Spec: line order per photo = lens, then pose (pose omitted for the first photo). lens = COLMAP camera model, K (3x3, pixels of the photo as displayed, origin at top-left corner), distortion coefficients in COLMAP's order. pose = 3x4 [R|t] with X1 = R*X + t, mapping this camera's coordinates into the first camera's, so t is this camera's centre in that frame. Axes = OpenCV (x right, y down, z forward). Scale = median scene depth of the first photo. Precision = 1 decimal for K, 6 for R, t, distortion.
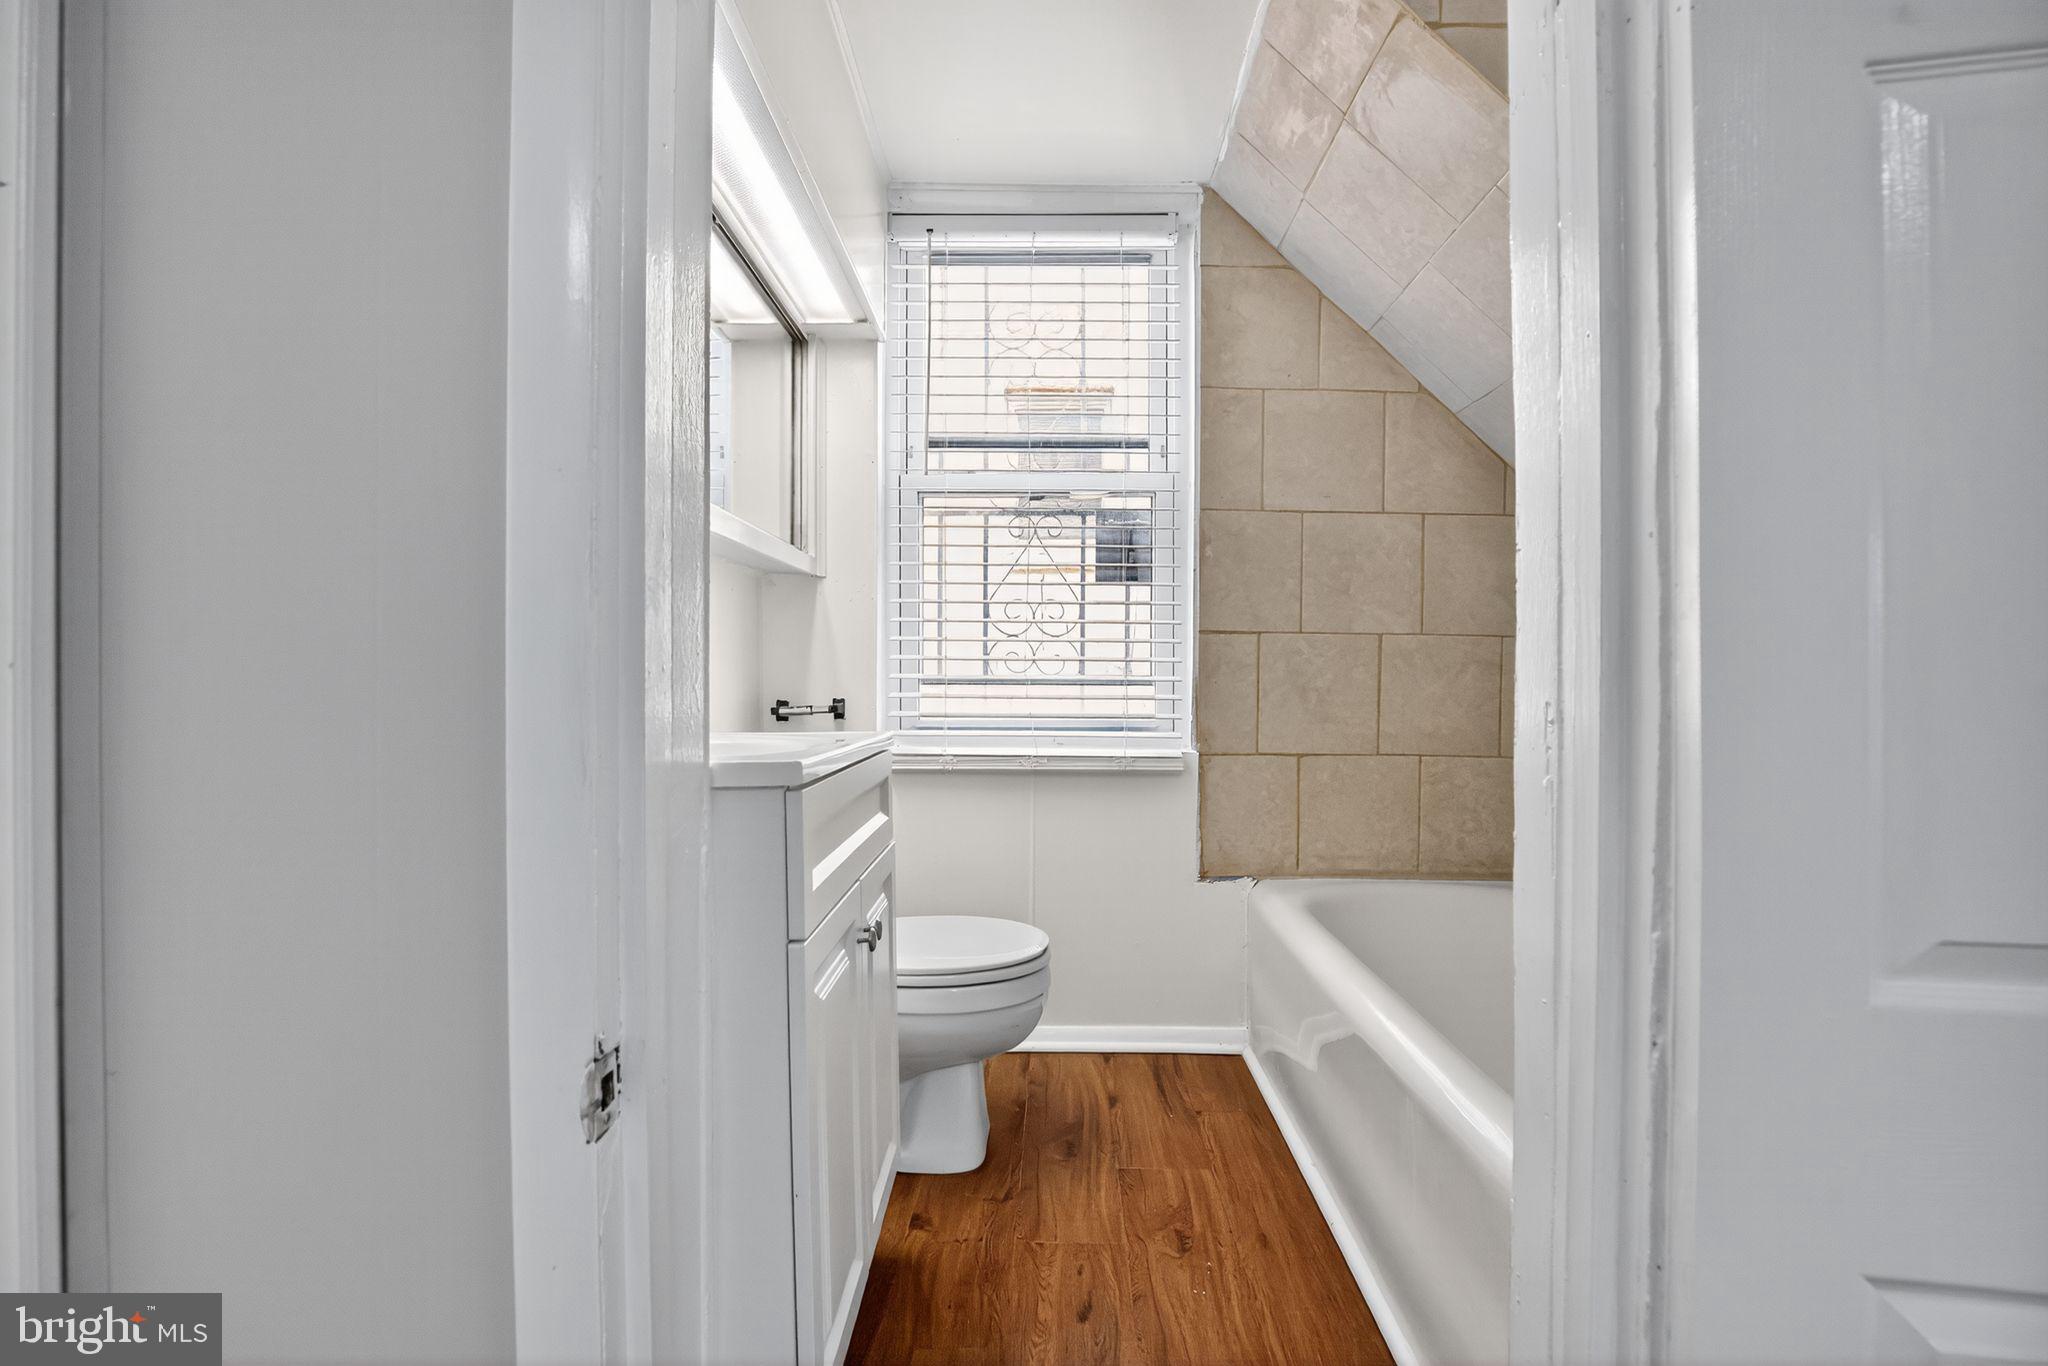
lens RADIAL K [[943.8, 0, 1044.9], [0, 943.8, 684.6], [0, 0, 1]] dist [-0.026415, -0.001235]
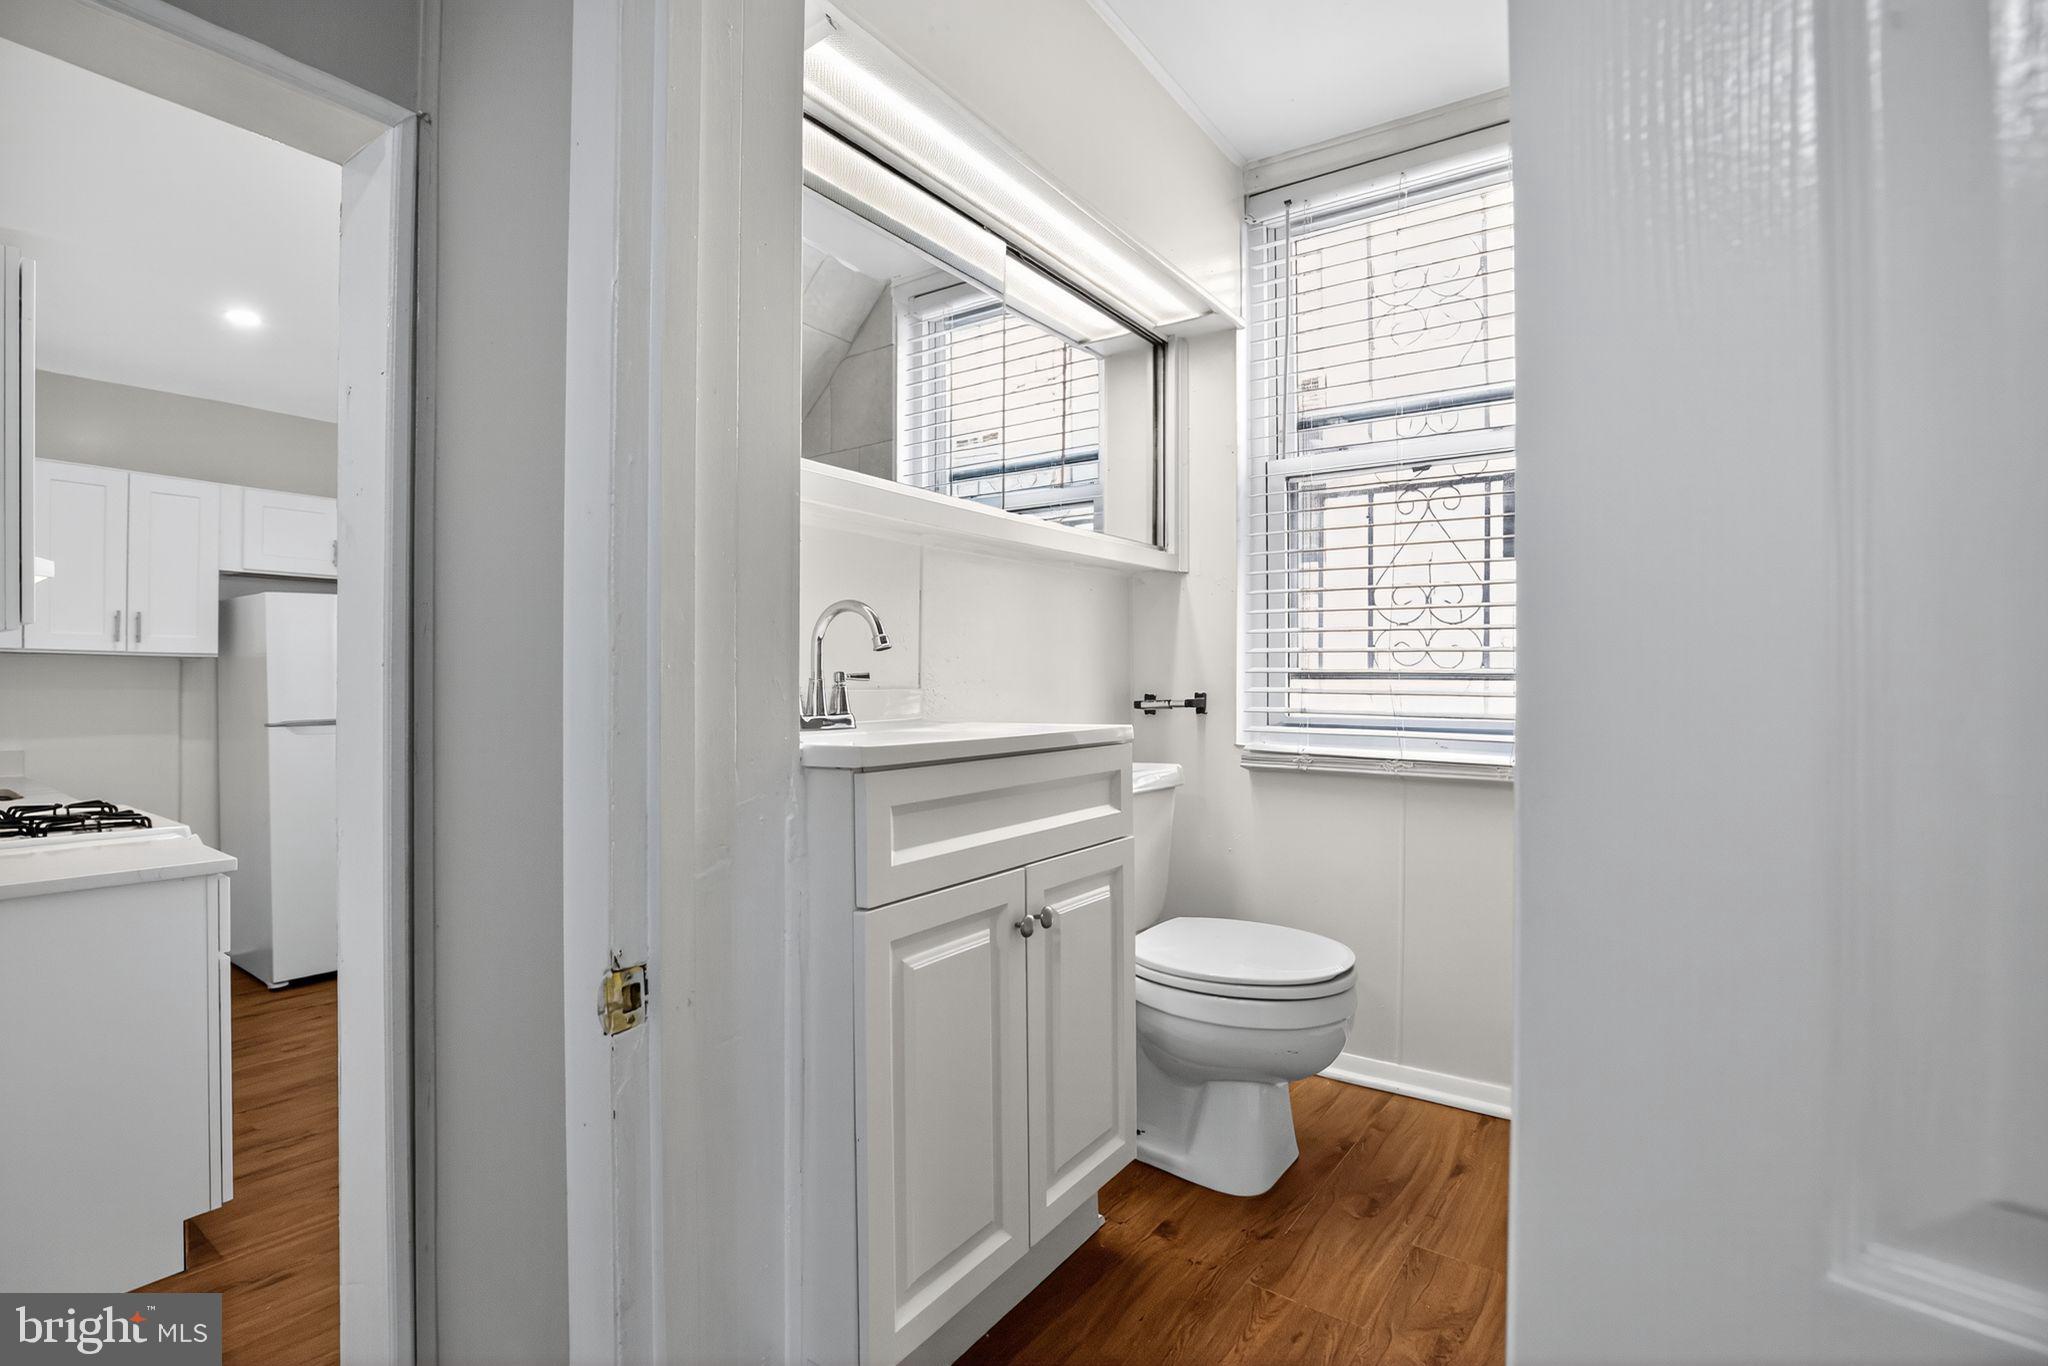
lens RADIAL K [[943.8, 0, 1034.1], [0, 943.8, 671.6], [0, 0, 1]] dist [-0.026415, -0.001235]
pose [[0.819954, -0.006999, -0.572387, 0.207982], [0.001681, 0.999950, -0.009819, 0.001511], [0.572428, 0.007089, 0.819925, 0.078155]]
